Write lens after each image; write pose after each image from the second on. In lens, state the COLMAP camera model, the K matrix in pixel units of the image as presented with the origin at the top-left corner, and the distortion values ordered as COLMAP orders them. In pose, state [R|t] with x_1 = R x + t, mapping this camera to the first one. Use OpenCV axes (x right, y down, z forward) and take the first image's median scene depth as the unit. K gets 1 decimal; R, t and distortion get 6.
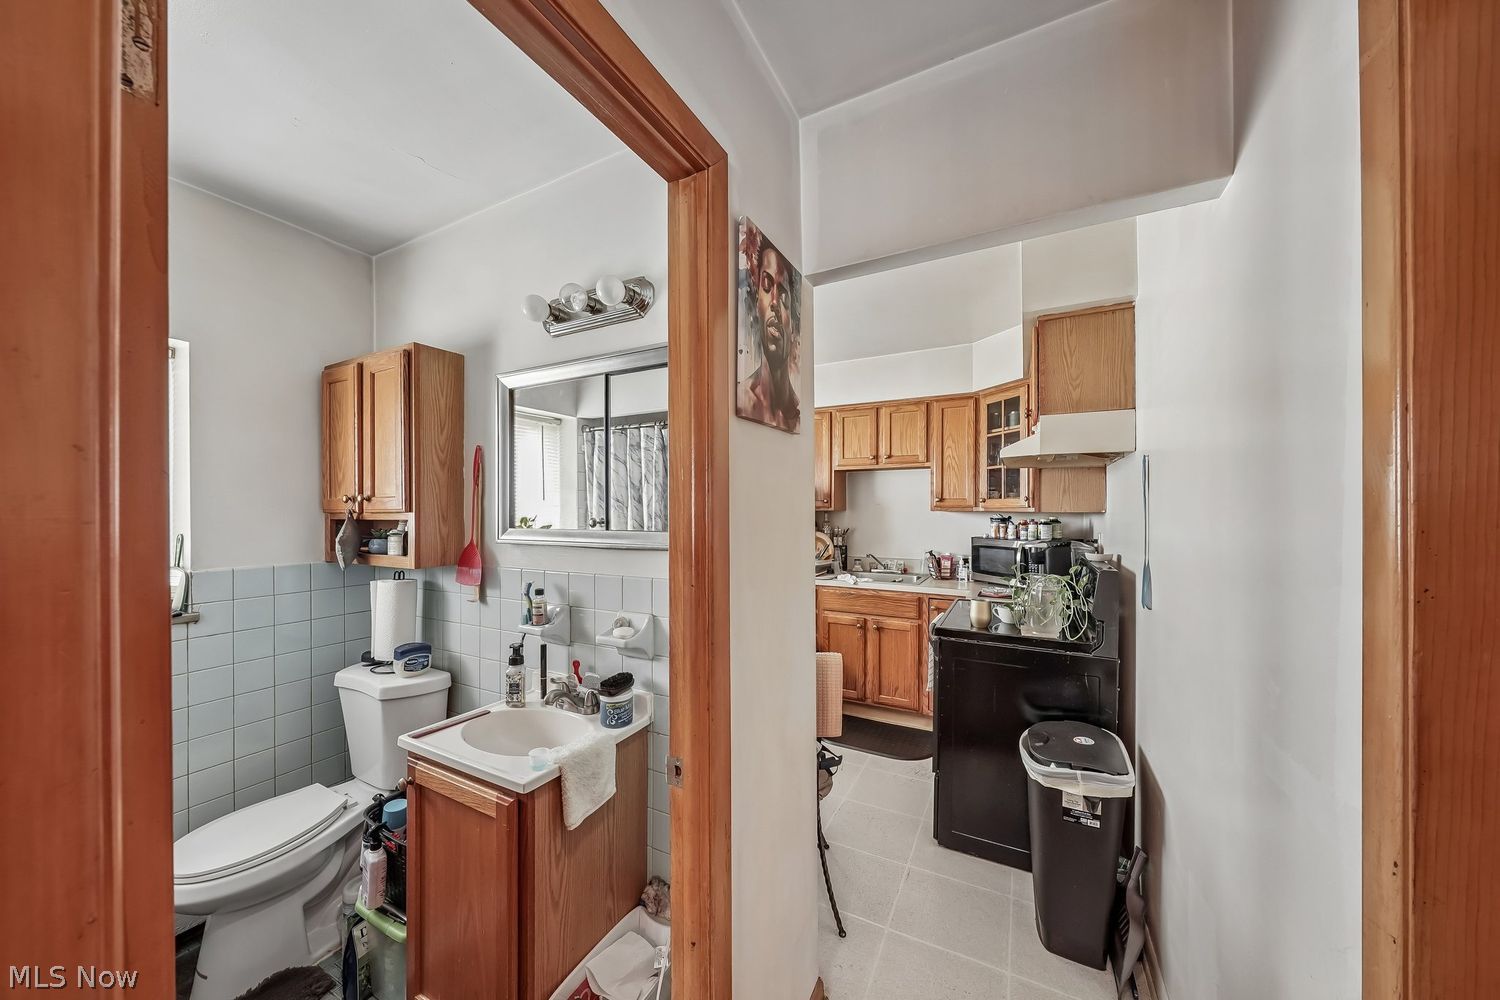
lens RADIAL K [[522.8, 0, 746.9], [0, 522.8, 508.2], [0, 0, 1]] dist [-0.005506, 0.000505]
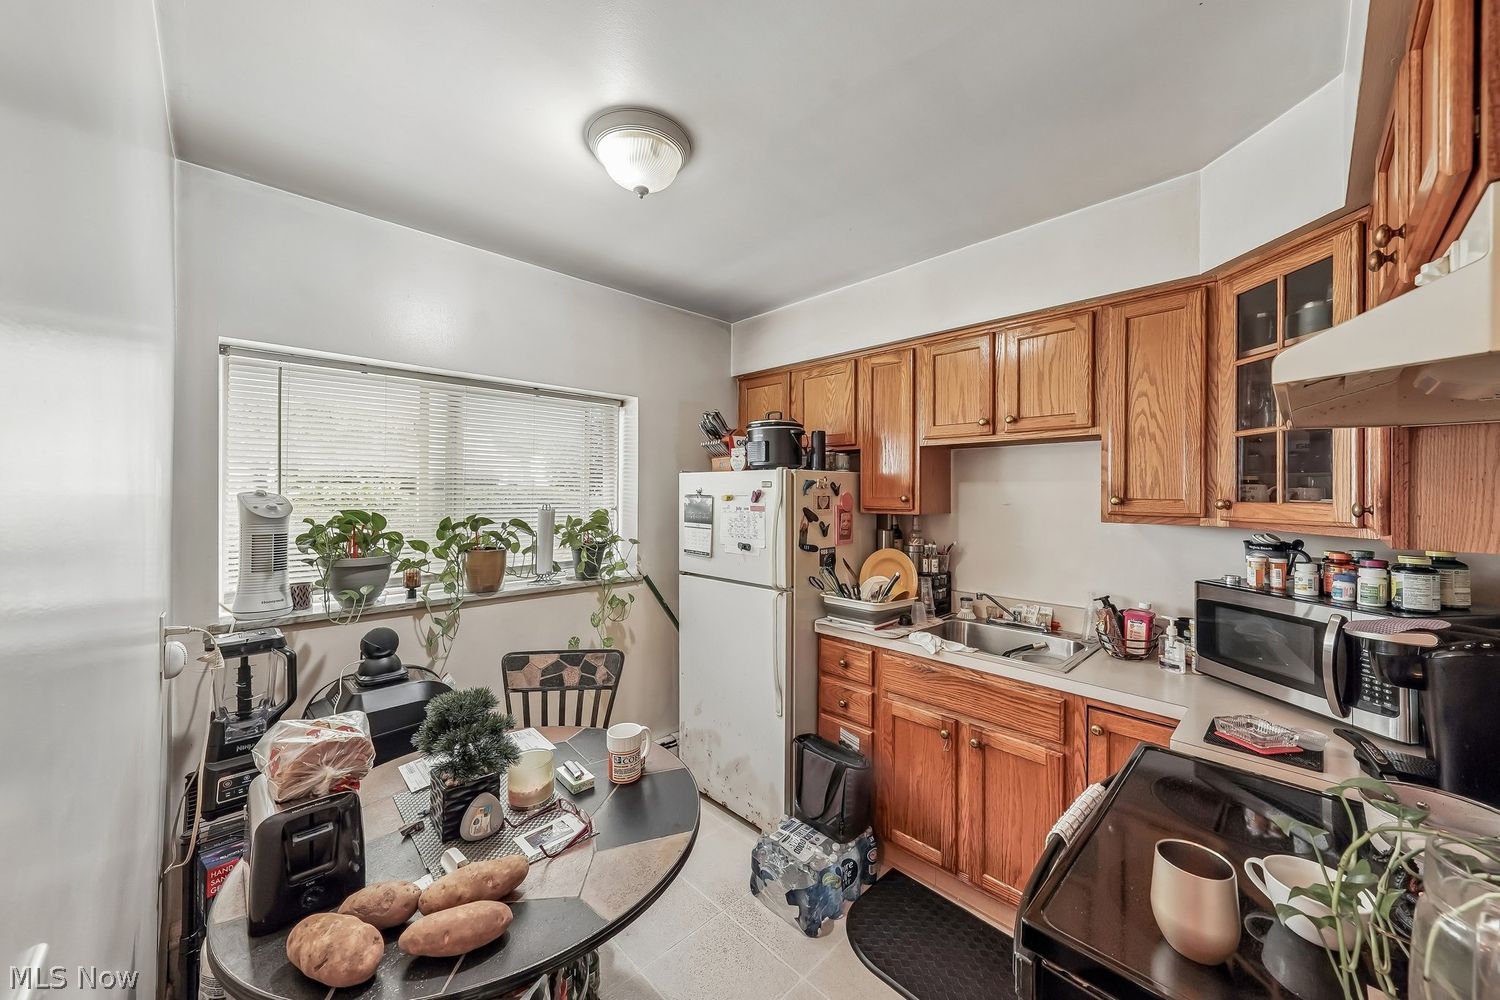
lens RADIAL K [[522.8, 0, 761.3], [0, 522.8, 489.5], [0, 0, 1]] dist [-0.005506, 0.000505]
pose [[0.948272, 0.001269, -0.317455, 0.200003], [-0.002083, 0.999995, -0.002226, -0.024784], [0.317451, 0.002773, 0.948271, 0.414037]]
